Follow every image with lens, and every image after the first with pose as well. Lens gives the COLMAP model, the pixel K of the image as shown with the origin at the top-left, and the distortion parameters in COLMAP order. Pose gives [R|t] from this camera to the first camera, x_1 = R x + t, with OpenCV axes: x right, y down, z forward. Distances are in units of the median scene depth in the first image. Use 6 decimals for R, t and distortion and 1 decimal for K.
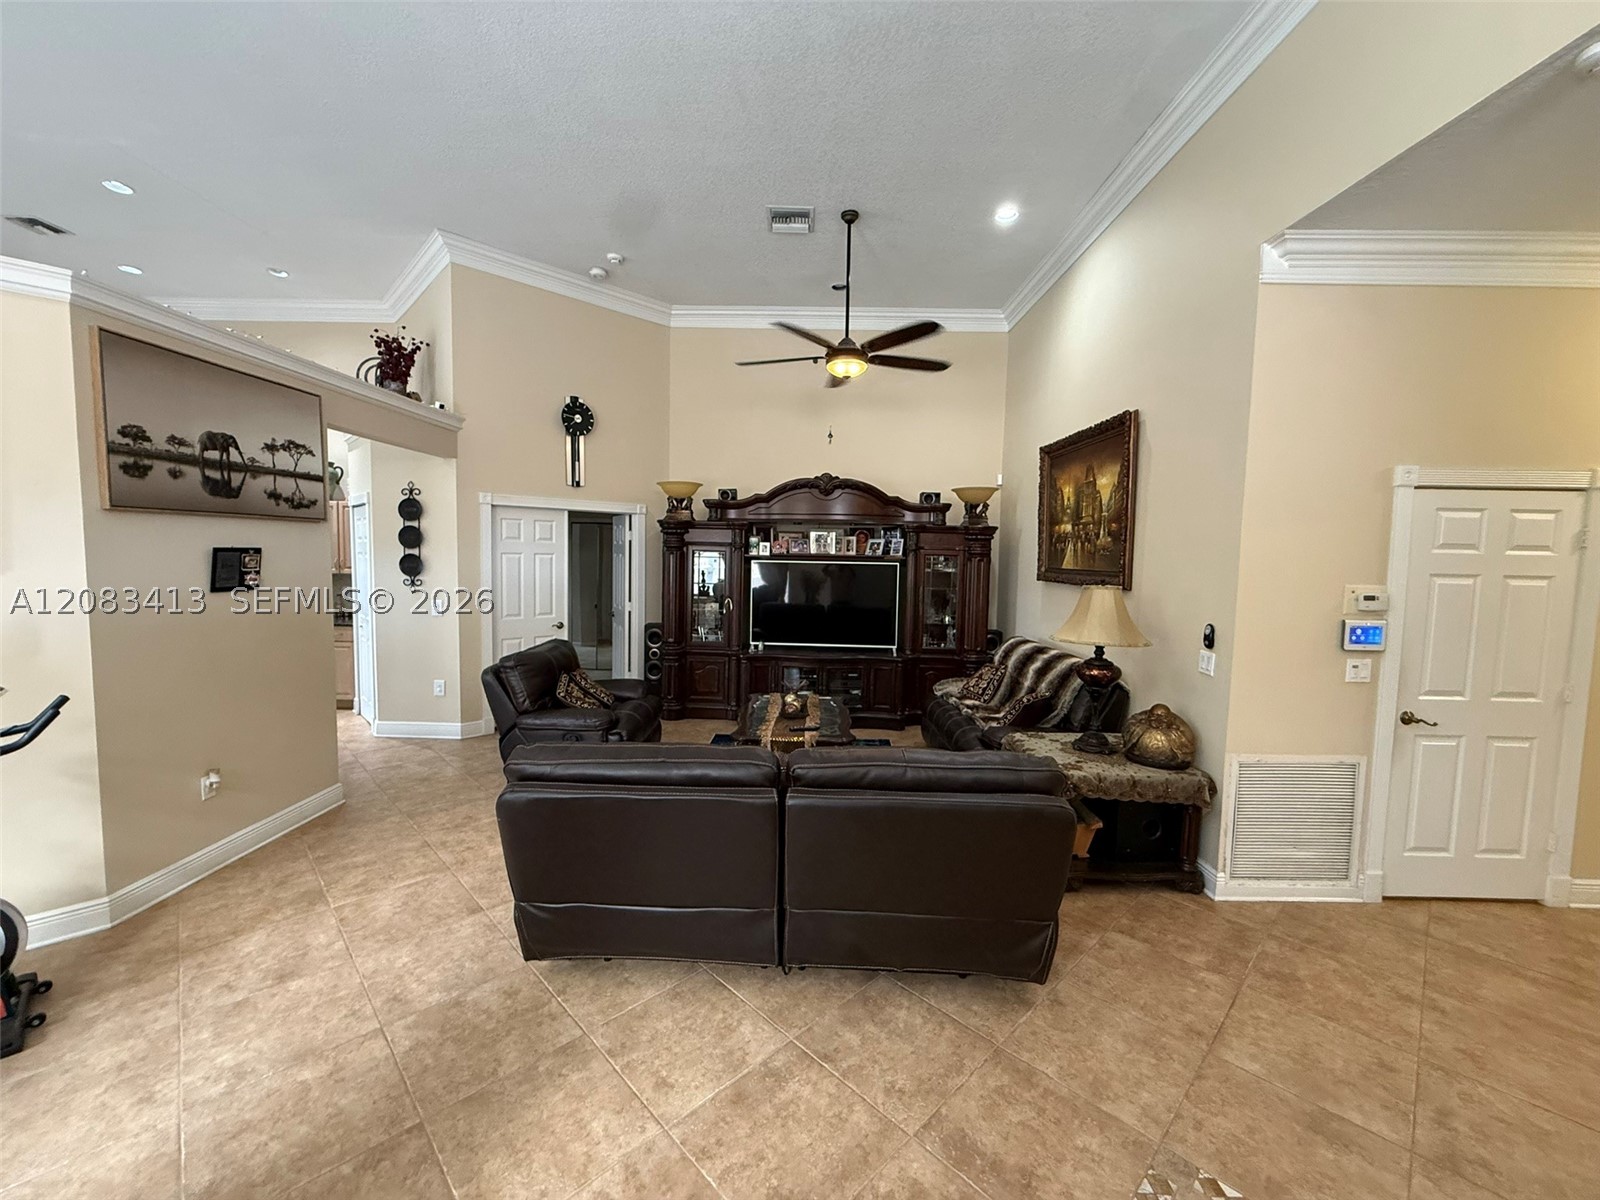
lens RADIAL K [[637.9, 0, 796.4], [0, 637.9, 597.0], [0, 0, 1]] dist [-0.000269, -0.000444]
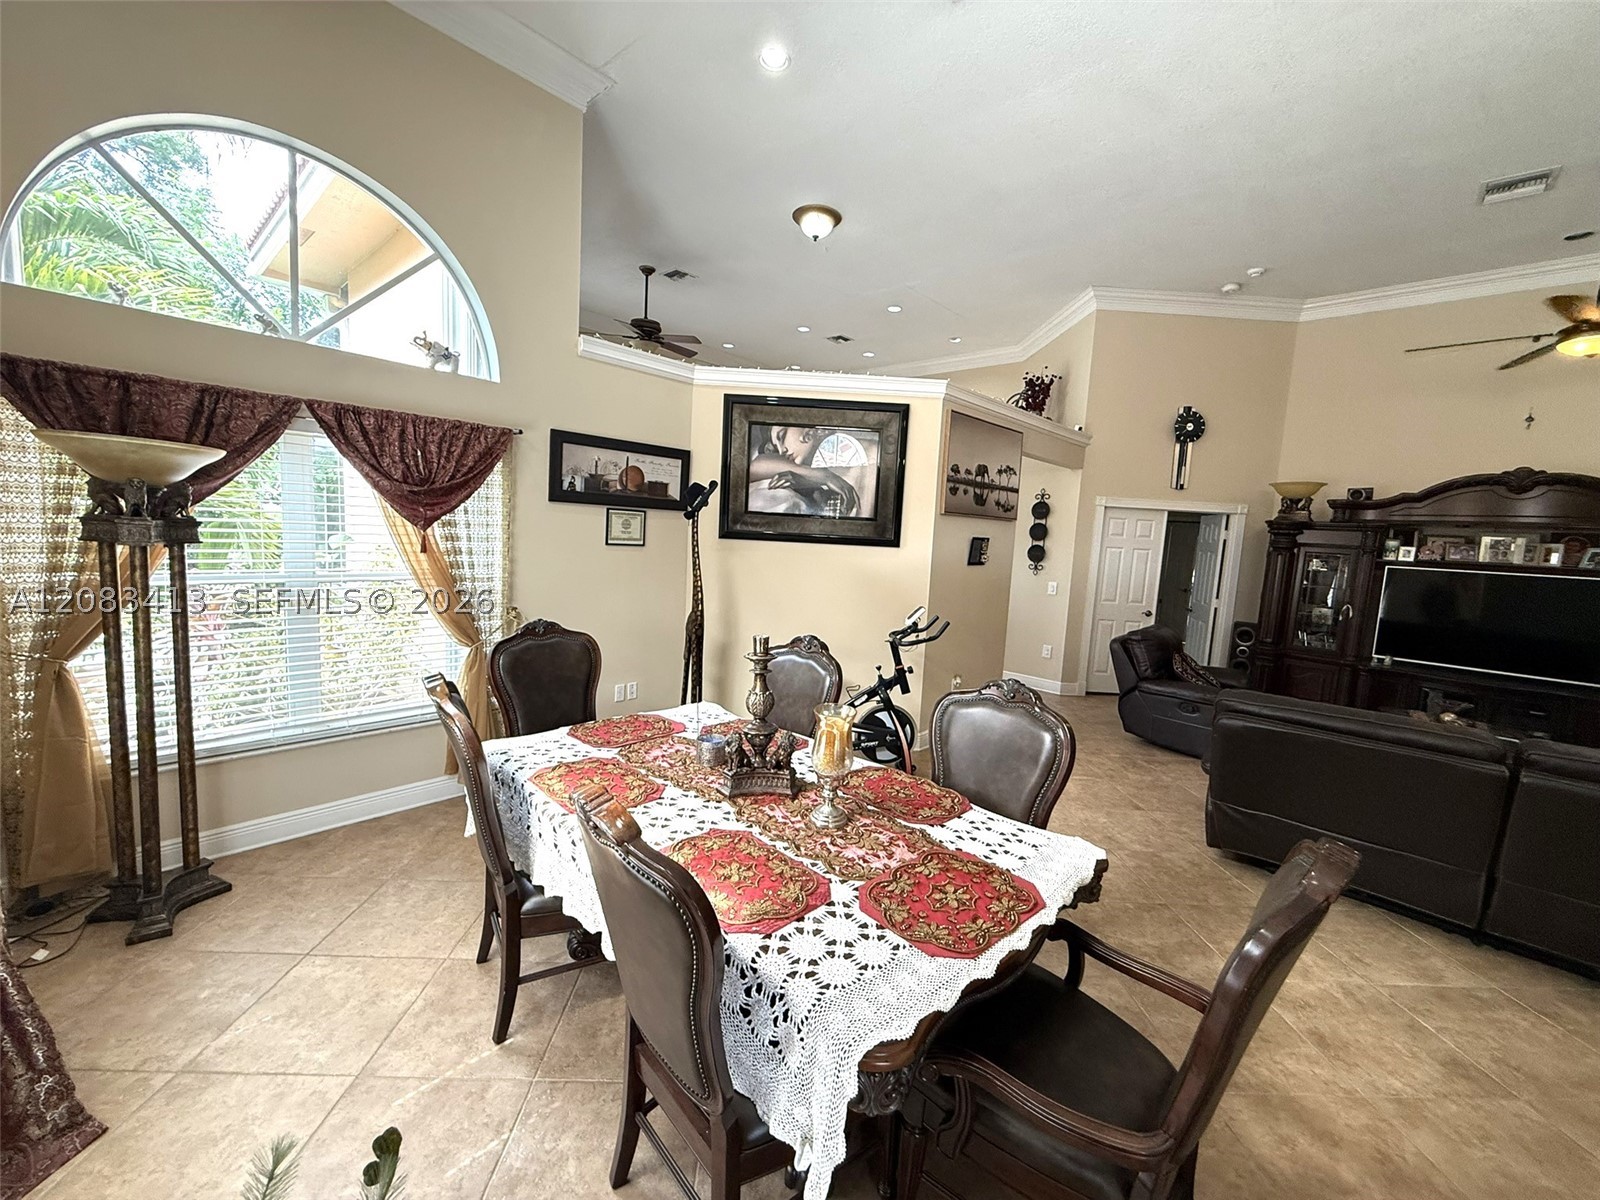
lens RADIAL K [[637.9, 0, 797.5], [0, 637.9, 597.2], [0, 0, 1]] dist [-0.000269, -0.000444]
pose [[0.740653, 0.092497, -0.665490, -0.098502], [-0.086250, 0.995373, 0.042356, 0.025309], [0.666328, 0.026028, 0.745204, -0.286931]]
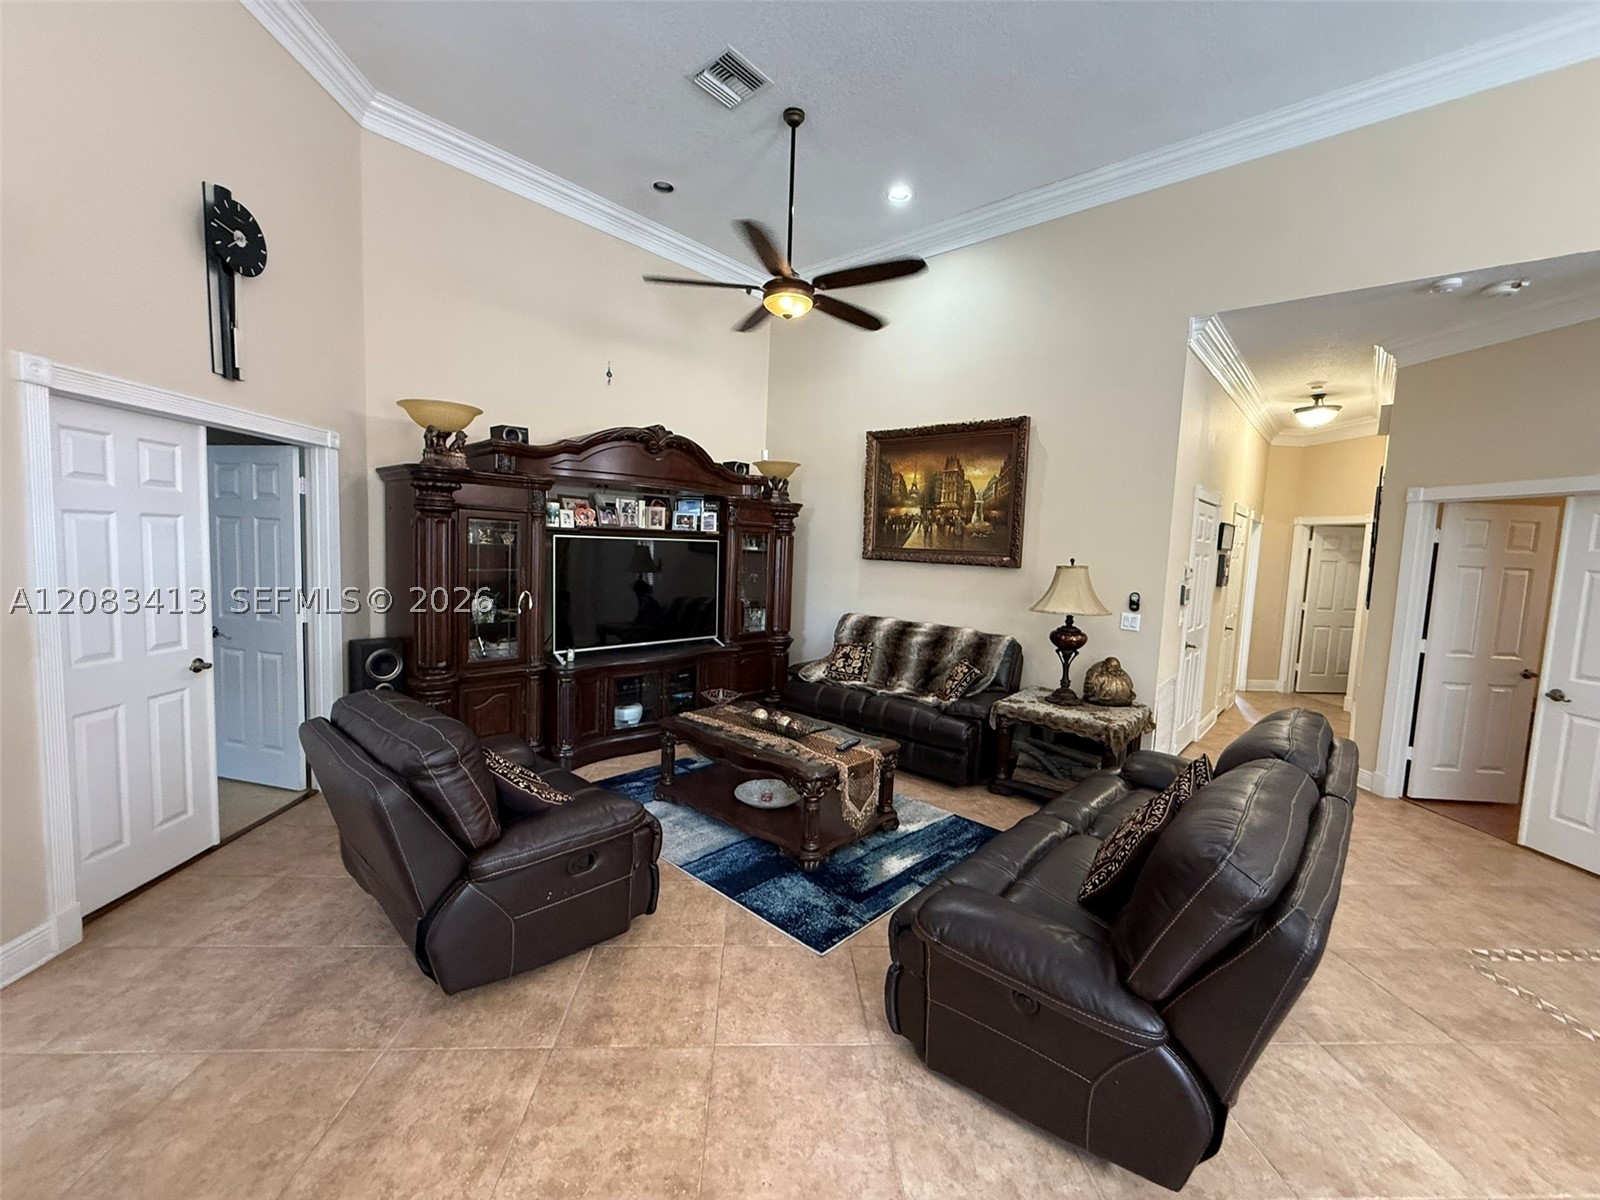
lens RADIAL K [[637.9, 0, 796.3], [0, 637.9, 596.8], [0, 0, 1]] dist [-0.000269, -0.000444]
pose [[0.656433, -0.059056, 0.752069, -0.505349], [0.026018, 0.998110, 0.055666, -0.025957], [-0.753936, -0.016974, 0.656729, 0.403158]]
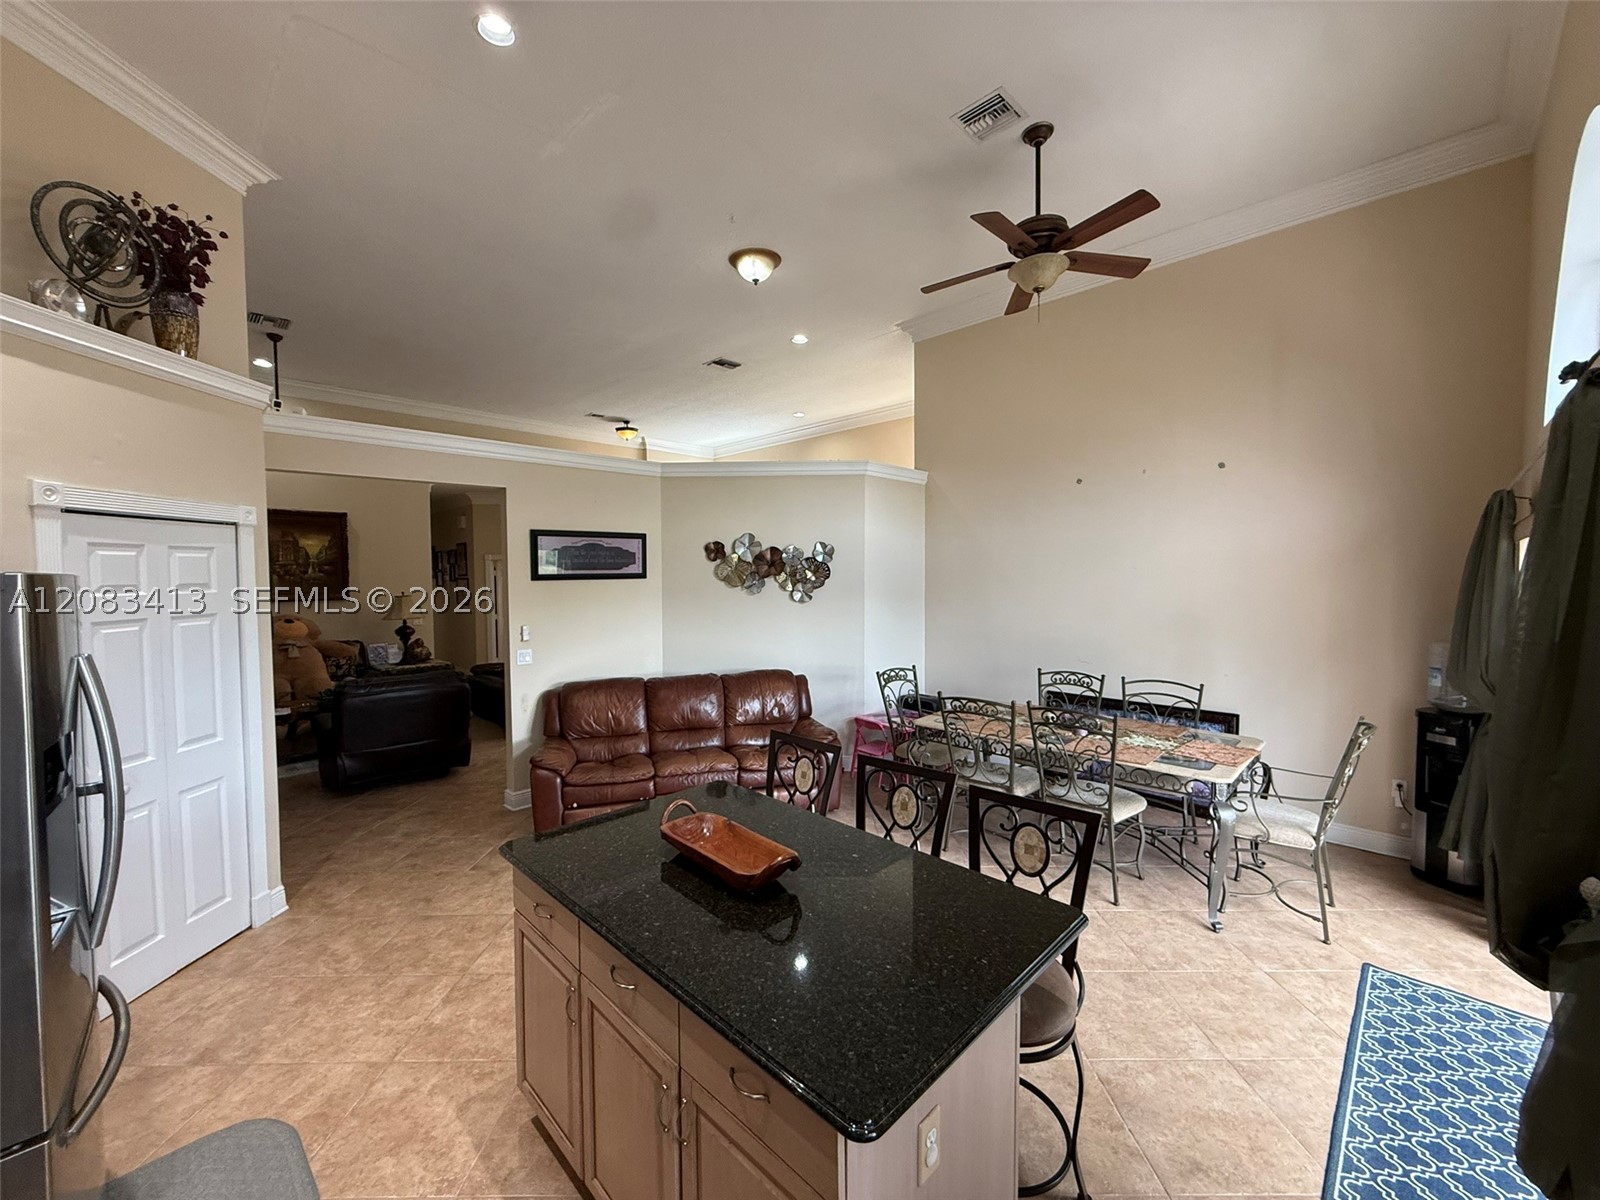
lens RADIAL K [[637.9, 0, 798.8], [0, 637.9, 595.6], [0, 0, 1]] dist [-0.000269, -0.000444]
pose [[-0.719594, -0.037810, 0.693365, -1.489014], [0.041692, 0.994363, 0.097493, -0.124511], [-0.693142, 0.099063, -0.713961, 1.116871]]
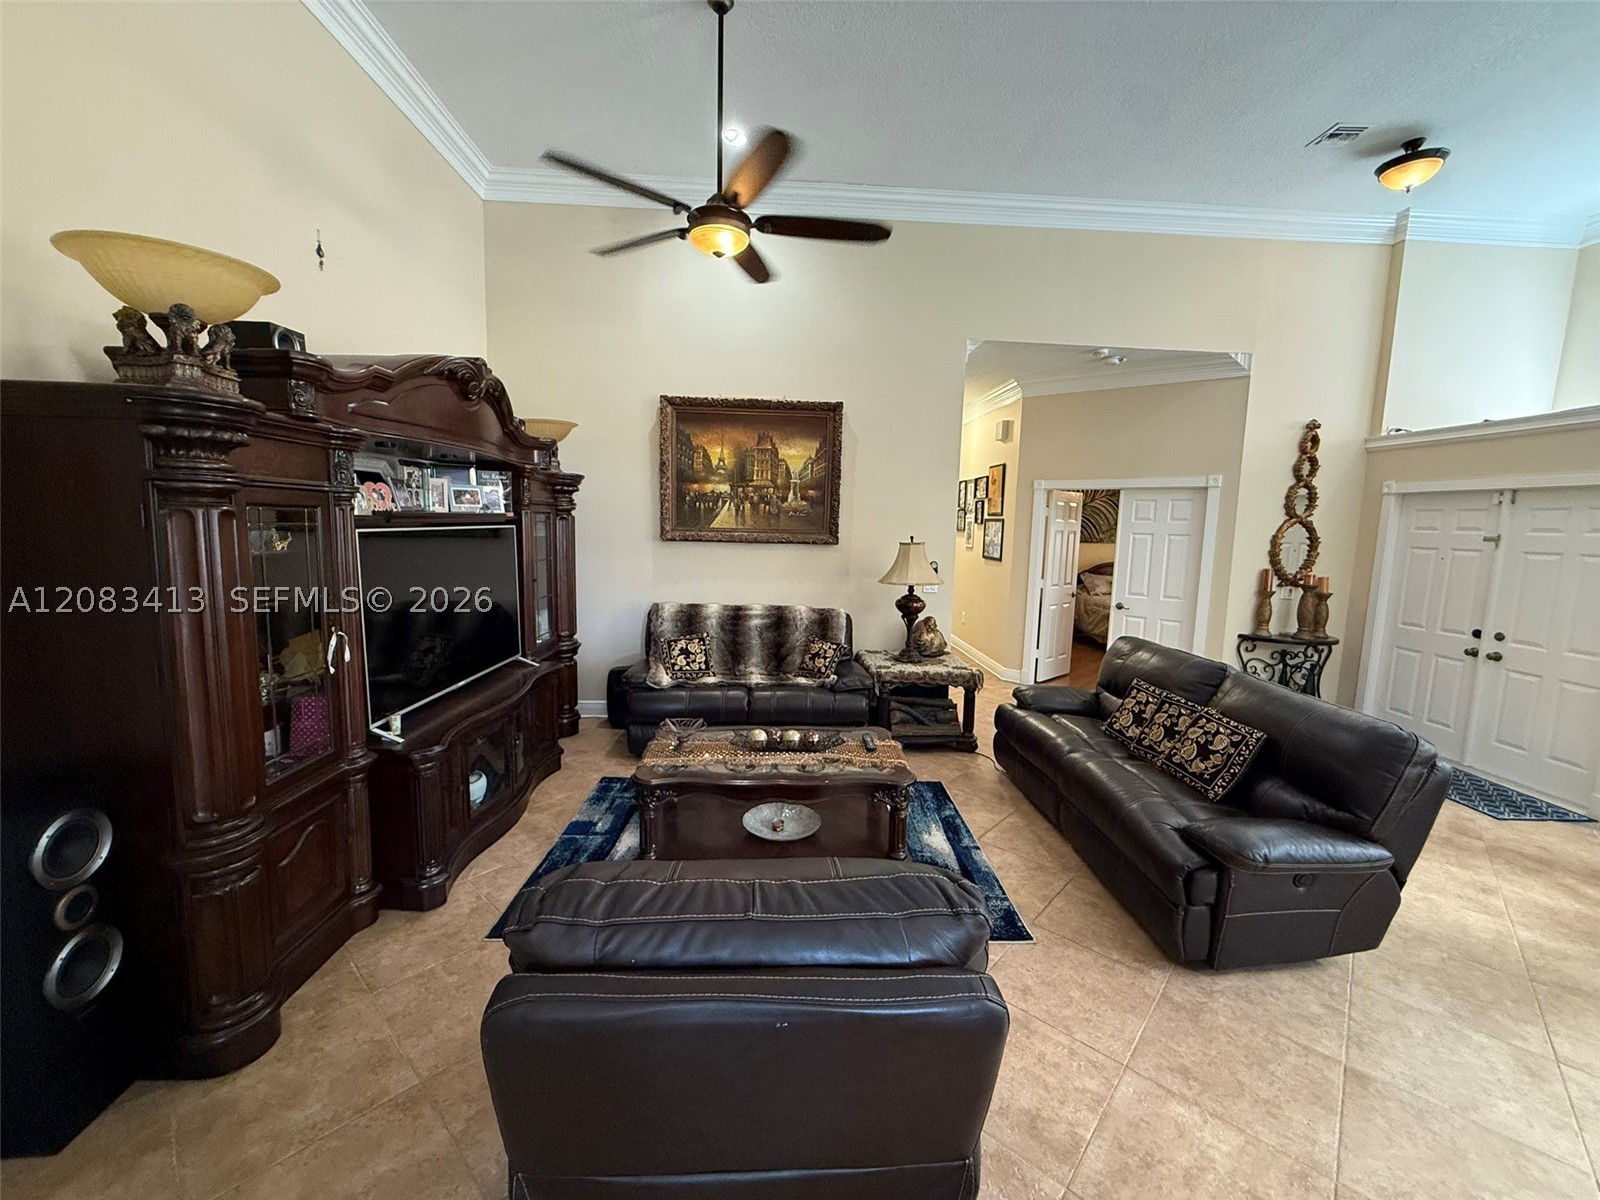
lens RADIAL K [[637.9, 0, 796.7], [0, 637.9, 597.2], [0, 0, 1]] dist [-0.000269, -0.000444]
pose [[-0.058846, -0.141293, 0.988217, -0.586278], [0.043436, 0.988633, 0.143939, -0.072299], [-0.997322, 0.051395, -0.052040, 0.883011]]
